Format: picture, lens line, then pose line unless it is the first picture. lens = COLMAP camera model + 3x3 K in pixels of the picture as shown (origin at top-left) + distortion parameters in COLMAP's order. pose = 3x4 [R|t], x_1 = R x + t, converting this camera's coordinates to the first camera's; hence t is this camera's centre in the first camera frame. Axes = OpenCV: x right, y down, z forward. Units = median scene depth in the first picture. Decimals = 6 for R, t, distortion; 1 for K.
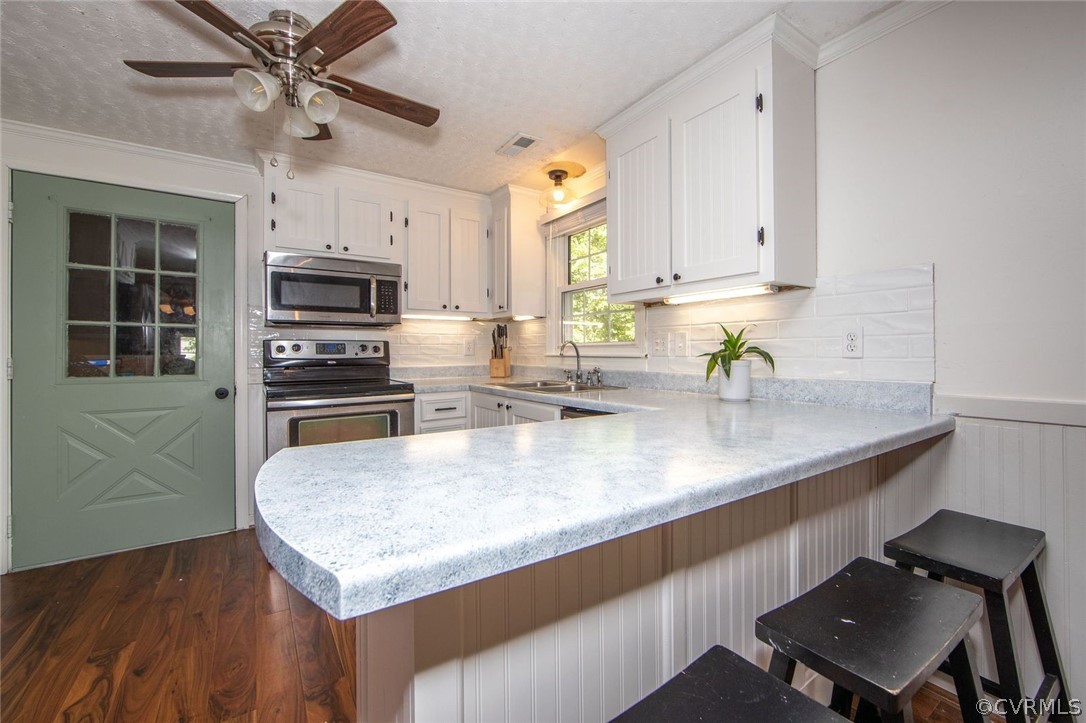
lens RADIAL K [[458.9, 0, 543.2], [0, 458.9, 350.2], [0, 0, 1]] dist [-0.016474, 0.000105]
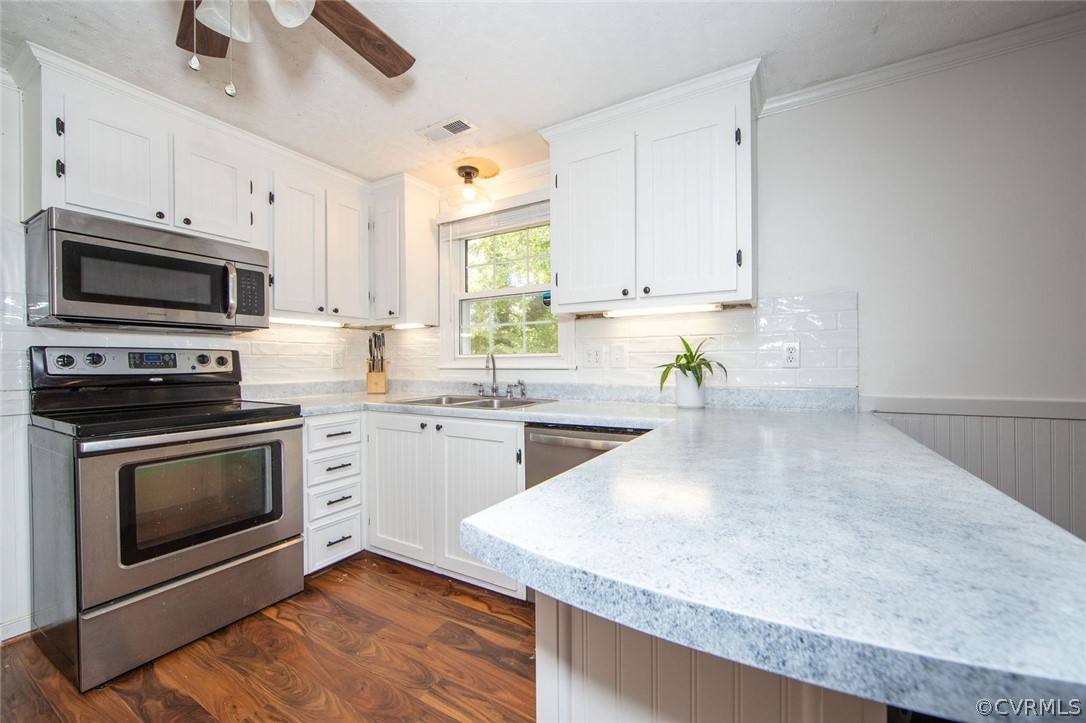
lens RADIAL K [[446.7, 0, 547.8], [0, 446.7, 364.7], [0, 0, 1]] dist [-0.011881, 0.000878]
pose [[0.901083, -0.003209, 0.433634, -0.214005], [0.001506, 0.999990, 0.004270, 0.001456], [-0.433643, -0.003194, 0.901079, 0.121434]]
